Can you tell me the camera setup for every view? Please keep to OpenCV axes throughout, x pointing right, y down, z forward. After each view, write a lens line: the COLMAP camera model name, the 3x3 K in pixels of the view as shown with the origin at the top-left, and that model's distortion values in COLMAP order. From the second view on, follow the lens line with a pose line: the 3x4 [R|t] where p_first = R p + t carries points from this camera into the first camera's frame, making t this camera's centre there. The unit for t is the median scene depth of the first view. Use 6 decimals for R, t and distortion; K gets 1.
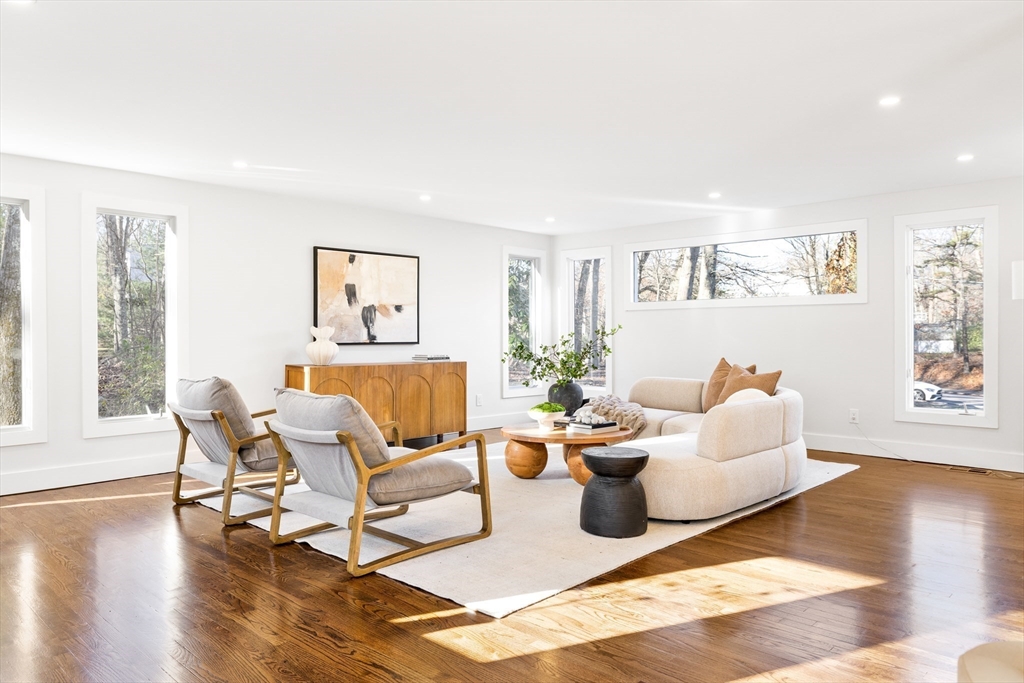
lens RADIAL K [[699.8, 0, 512.0], [0, 699.8, 341.5], [0, 0, 1]] dist [-0.000028, 0.000526]
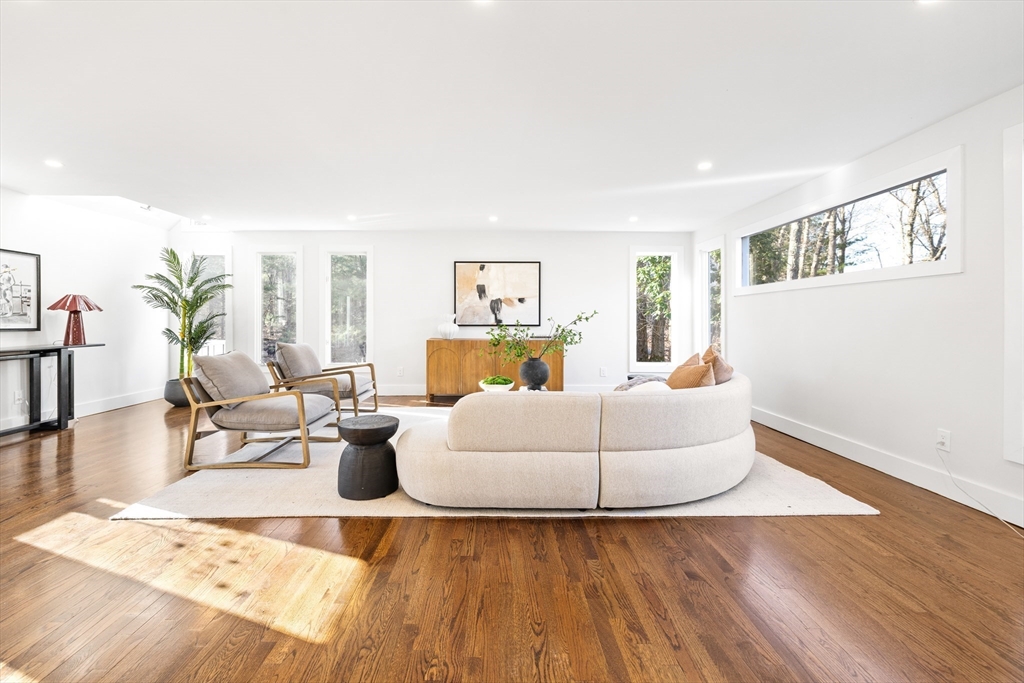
lens RADIAL K [[452.3, 0, 510.0], [0, 452.3, 319.2], [0, 0, 1]] dist [0.000111, -0.000230]
pose [[0.703813, 0.000897, -0.710384, 0.486380], [-0.009172, 0.999927, -0.007824, -0.002859], [0.710326, 0.012022, 0.703770, 0.376367]]
